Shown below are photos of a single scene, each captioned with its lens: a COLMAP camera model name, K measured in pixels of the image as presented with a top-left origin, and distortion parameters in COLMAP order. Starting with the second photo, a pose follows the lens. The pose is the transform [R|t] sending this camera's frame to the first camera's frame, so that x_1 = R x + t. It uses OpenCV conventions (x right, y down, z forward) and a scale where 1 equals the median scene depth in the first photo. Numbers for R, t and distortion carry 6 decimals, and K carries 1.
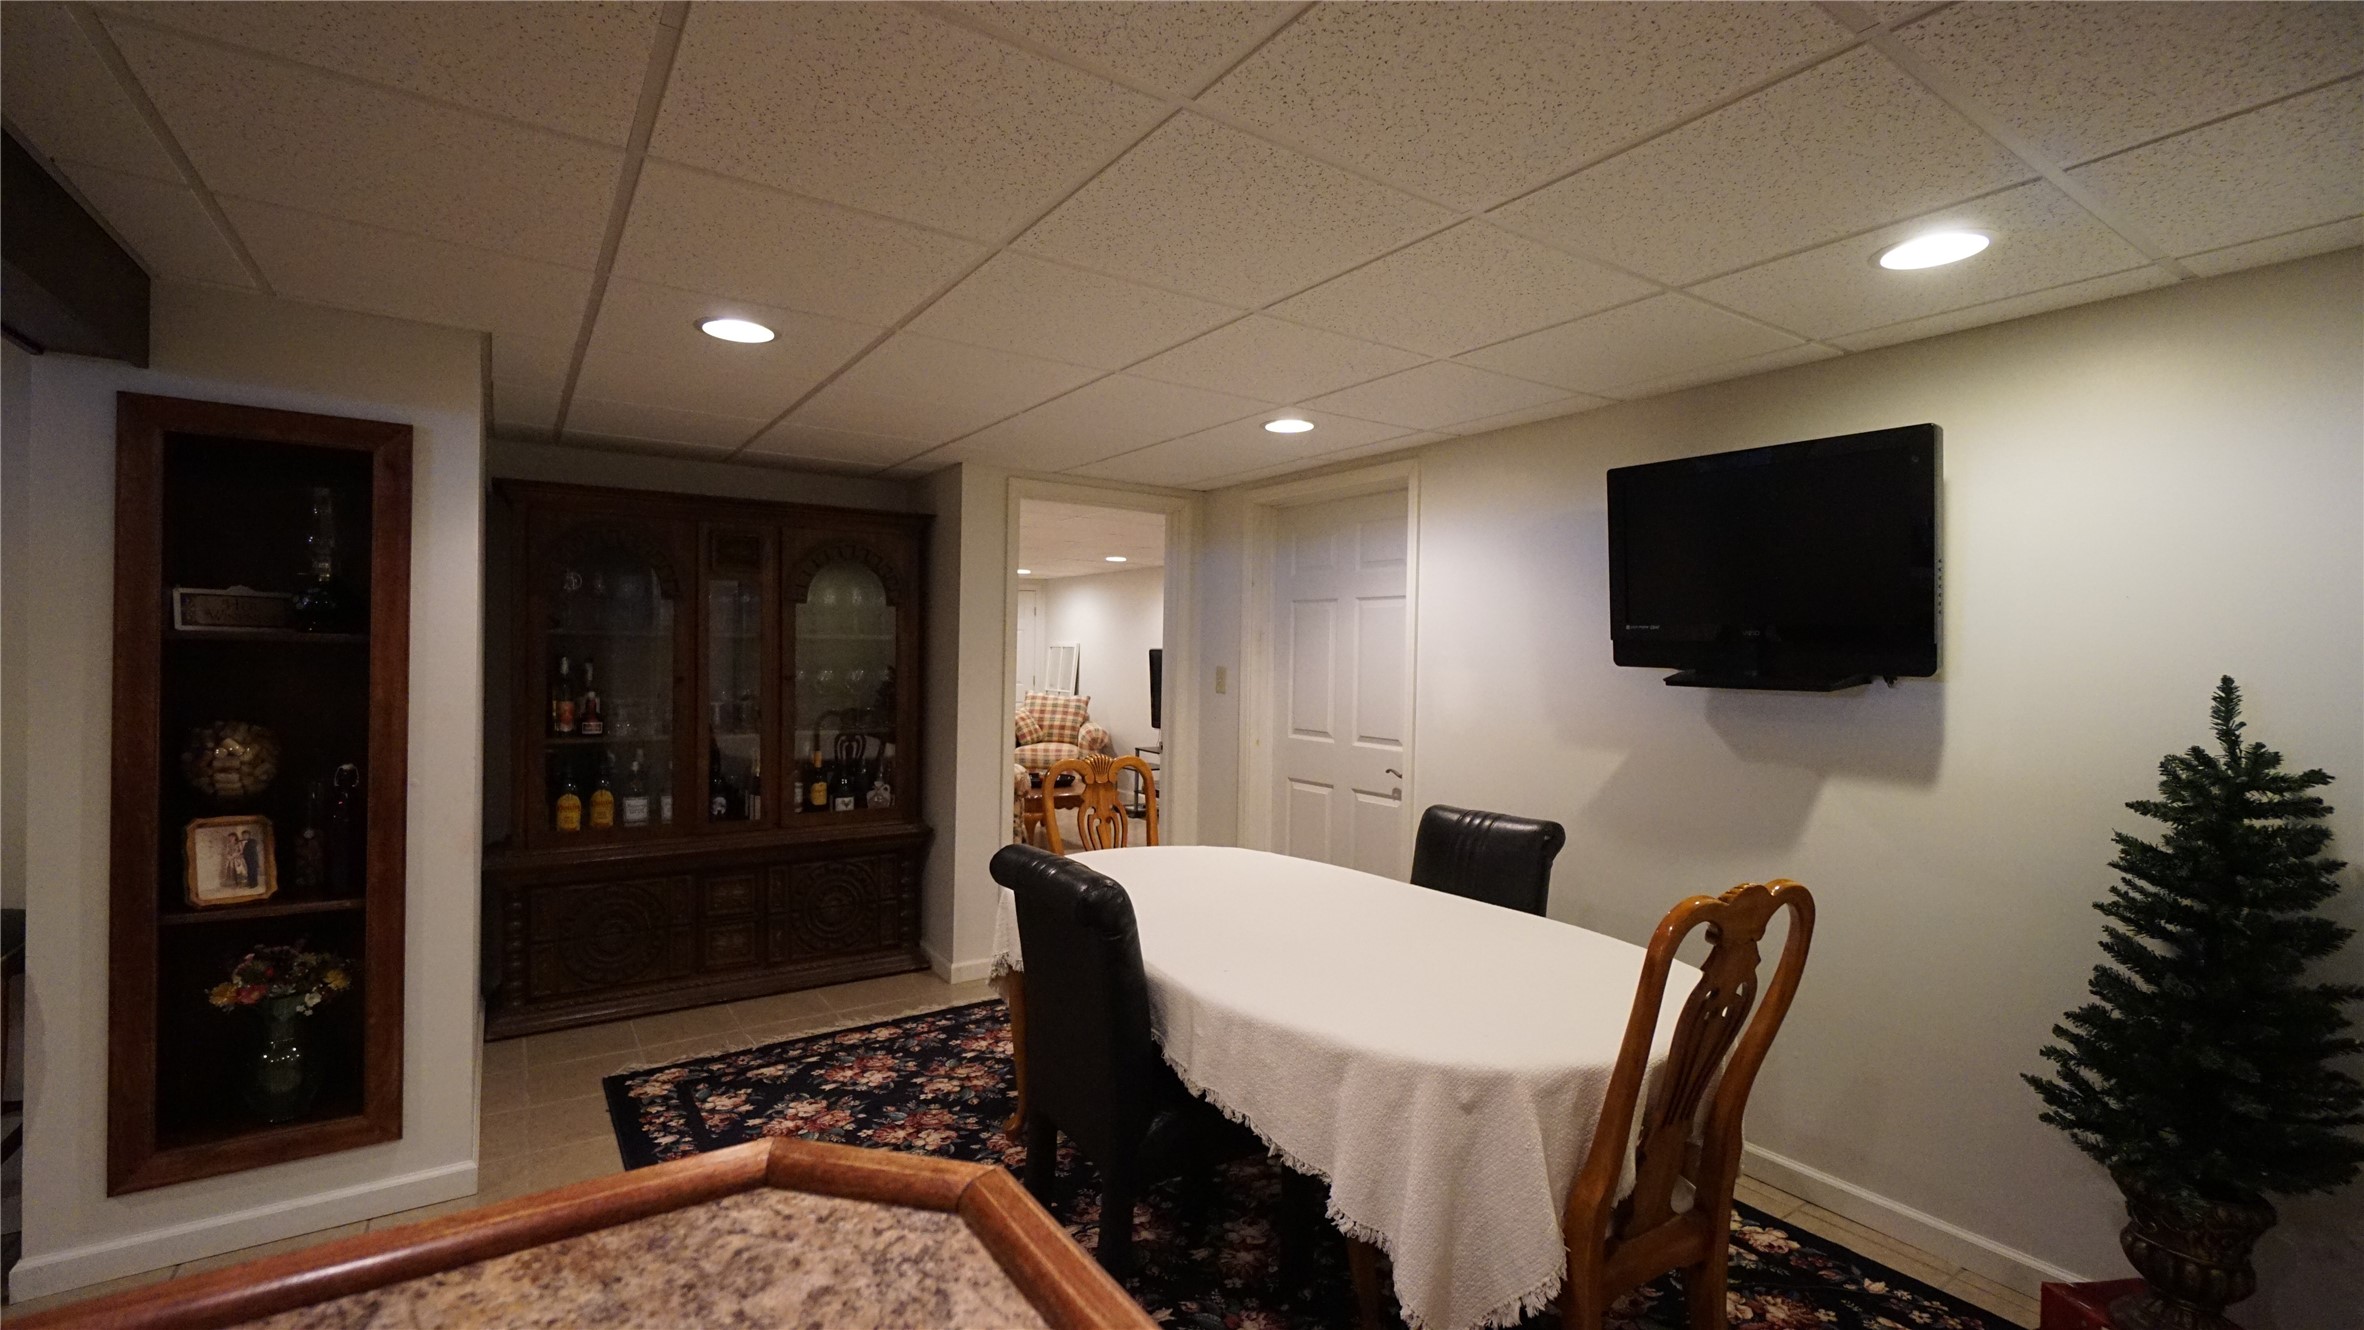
lens RADIAL K [[1013.4, 0, 1176.7], [0, 1013.4, 668.1], [0, 0, 1]] dist [-0.009065, 0.002143]
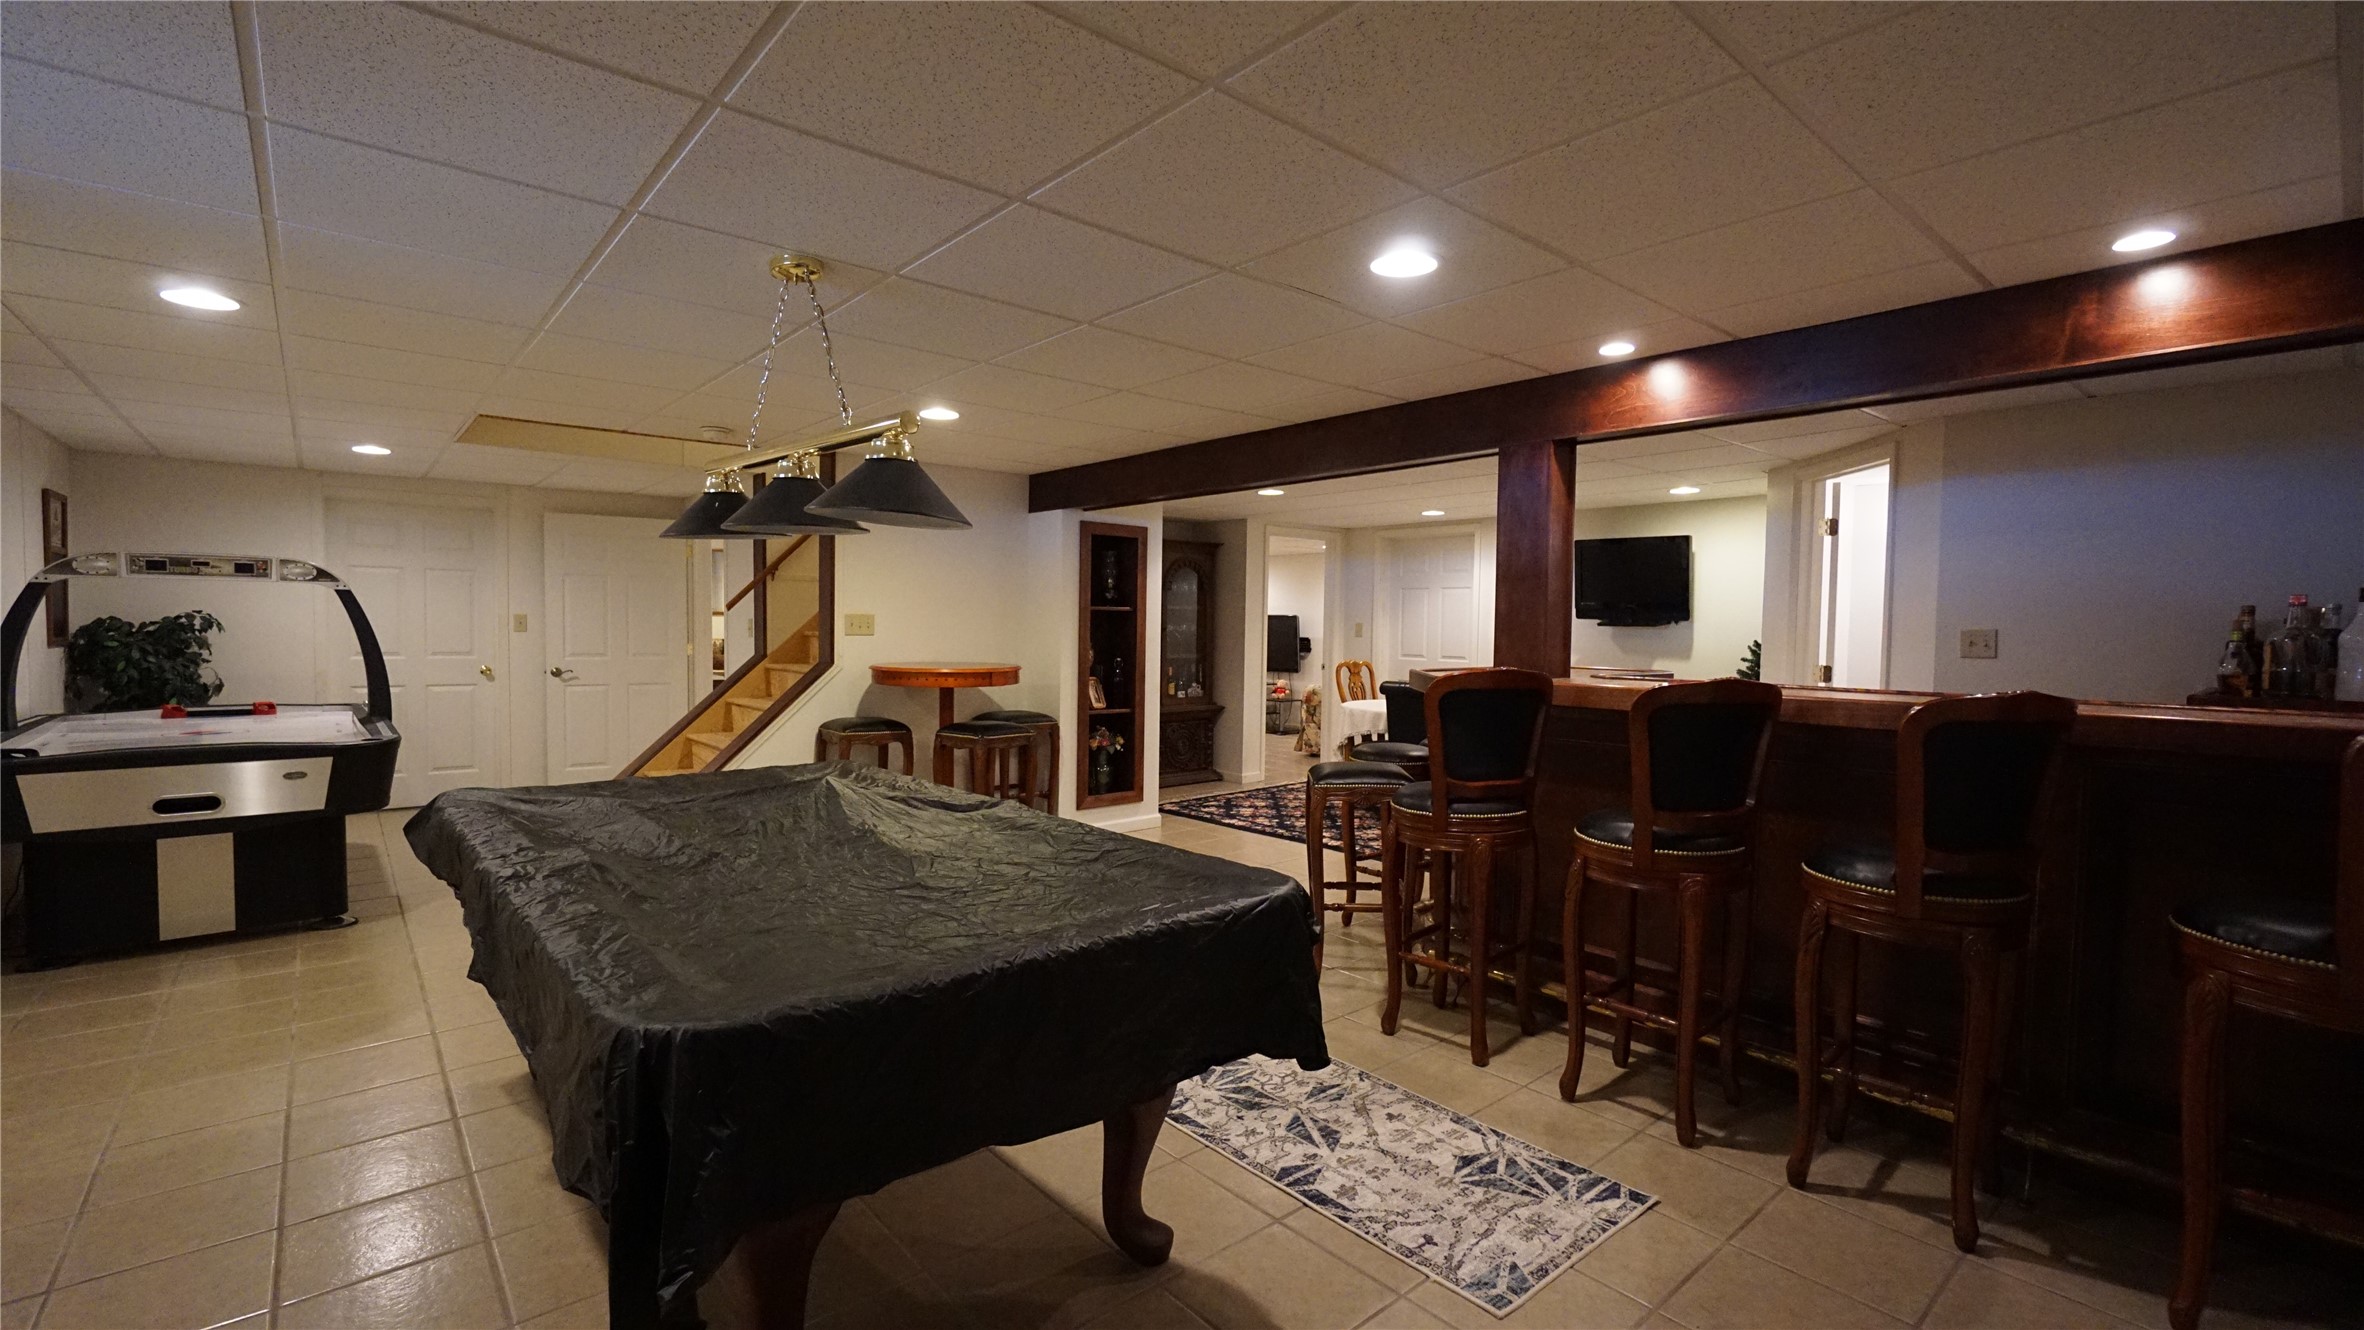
lens RADIAL K [[1013.4, 0, 1179.0], [0, 1013.4, 671.7], [0, 0, 1]] dist [-0.009065, 0.002143]
pose [[0.992388, -0.011968, 0.122564, -0.576407], [0.007955, 0.999418, 0.033180, 0.026632], [-0.122889, -0.031952, 0.991906, -0.926231]]
